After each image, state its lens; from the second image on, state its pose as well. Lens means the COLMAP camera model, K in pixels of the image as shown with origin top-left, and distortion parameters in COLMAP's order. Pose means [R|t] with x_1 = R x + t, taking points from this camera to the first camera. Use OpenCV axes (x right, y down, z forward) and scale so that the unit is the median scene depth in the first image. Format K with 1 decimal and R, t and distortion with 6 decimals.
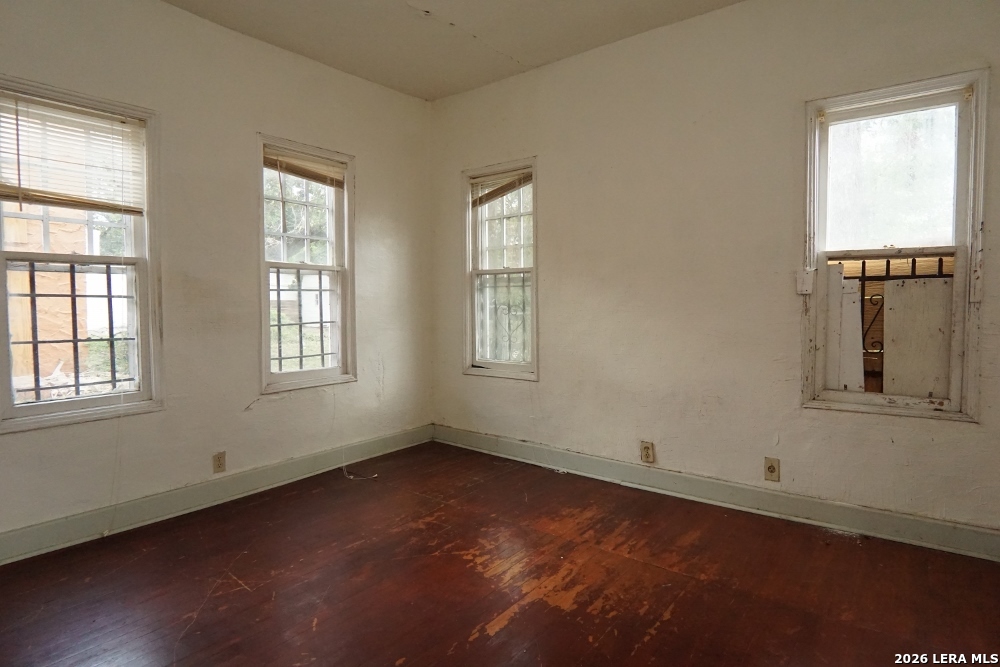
lens RADIAL K [[531.5, 0, 504.9], [0, 531.5, 328.0], [0, 0, 1]] dist [-0.031020, 0.007510]
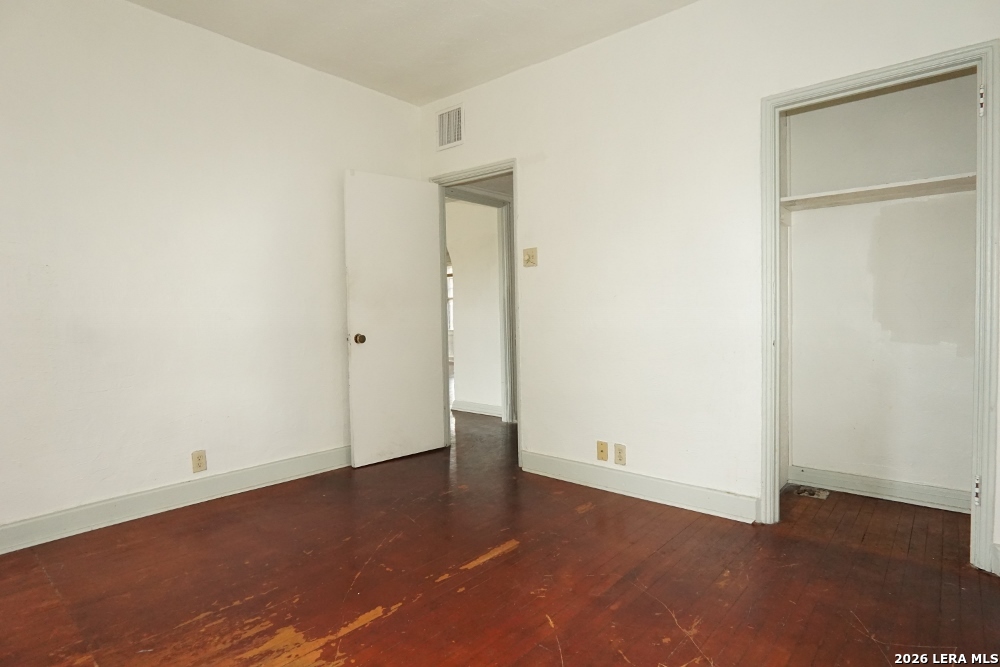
lens RADIAL K [[531.5, 0, 504.9], [0, 531.5, 328.0], [0, 0, 1]] dist [-0.031020, 0.007510]
pose [[-0.998662, 0.018006, 0.048468, -0.238344], [0.021677, 0.996848, 0.076312, -0.048627], [-0.046941, 0.077261, -0.995905, 1.392395]]
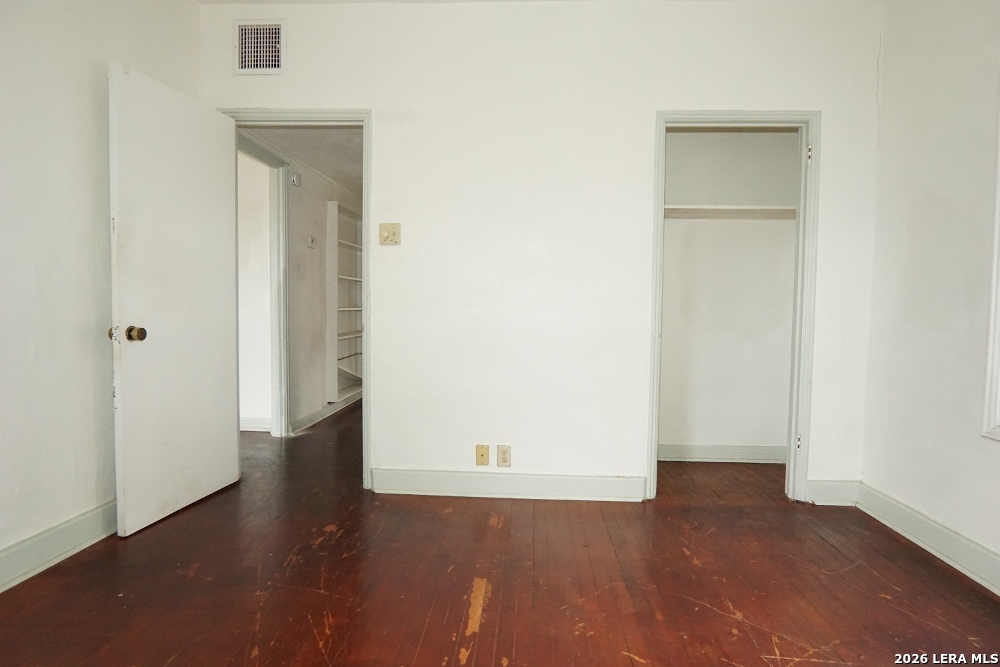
lens RADIAL K [[531.5, 0, 504.9], [0, 531.5, 328.0], [0, 0, 1]] dist [-0.031020, 0.007510]
pose [[-0.819186, 0.016677, -0.573286, 0.210834], [-0.036813, 0.995987, 0.081577, -0.026192], [0.572346, 0.087931, -0.815284, 1.091939]]
